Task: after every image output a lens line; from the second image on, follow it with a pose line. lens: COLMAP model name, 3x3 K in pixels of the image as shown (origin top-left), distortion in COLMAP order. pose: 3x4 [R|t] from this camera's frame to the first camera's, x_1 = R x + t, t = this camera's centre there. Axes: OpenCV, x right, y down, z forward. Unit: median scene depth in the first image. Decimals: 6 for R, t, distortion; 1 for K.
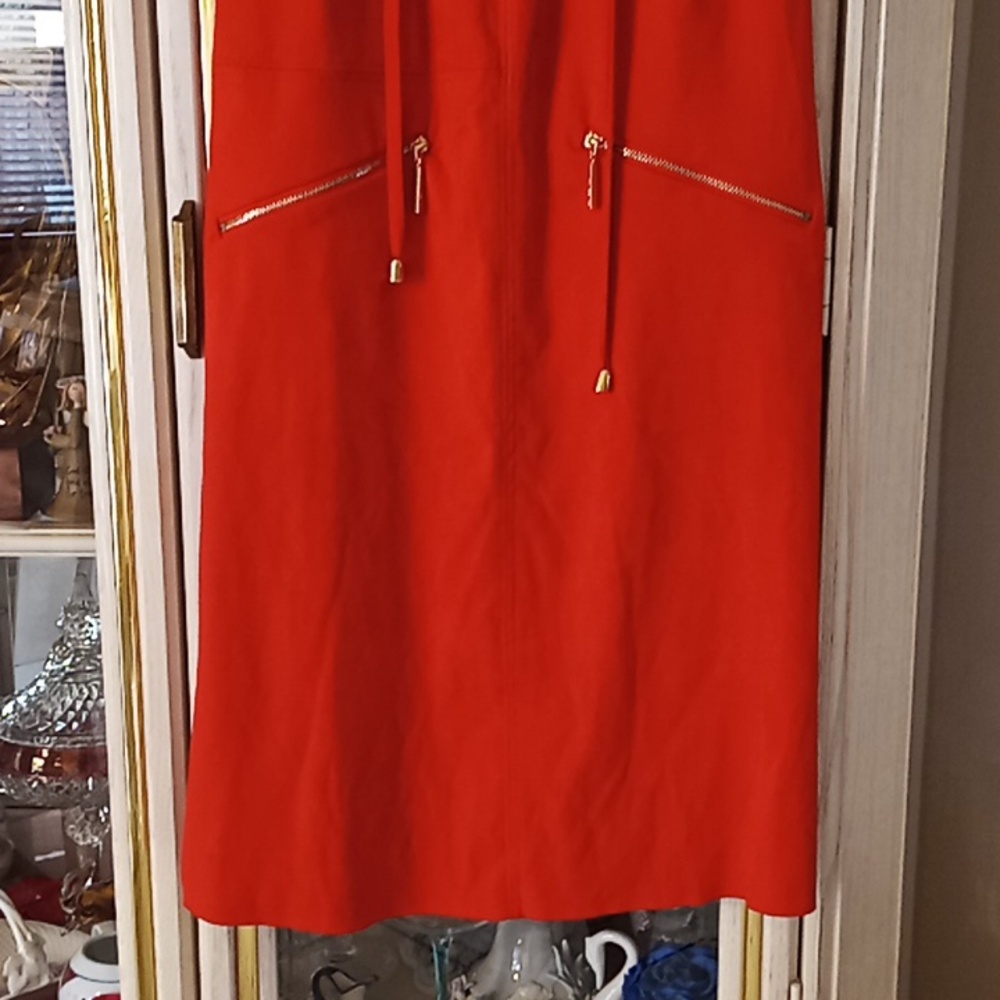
lens RADIAL K [[1753.1, 0, 460.9], [0, 1753.1, 498.5], [0, 0, 1]] dist [0.113398, 0.061123]
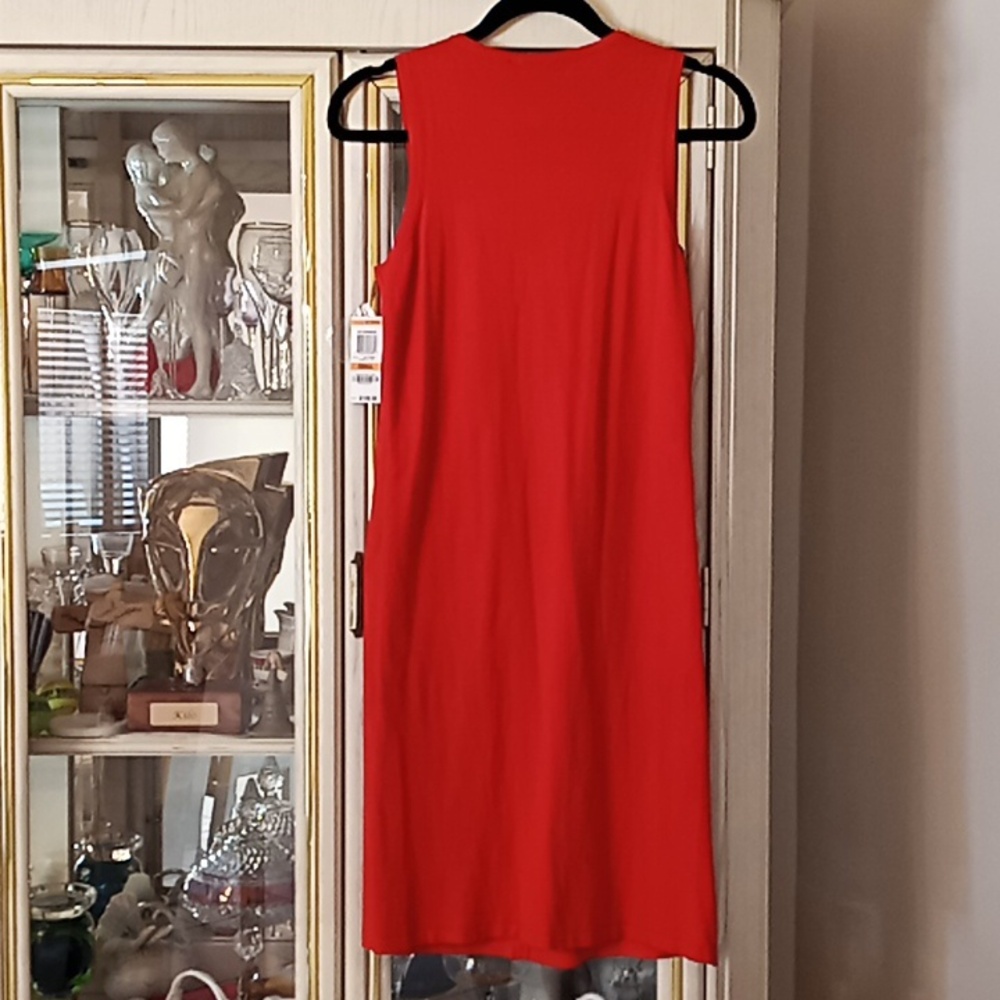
lens RADIAL K [[1753.1, 0, 460.9], [0, 1753.1, 498.5], [0, 0, 1]] dist [0.113398, 0.061123]
pose [[0.998892, 0.005029, 0.046800, -0.122667], [0.003159, 0.984873, -0.173246, 0.084968], [-0.046963, 0.173202, 0.983766, -0.732608]]
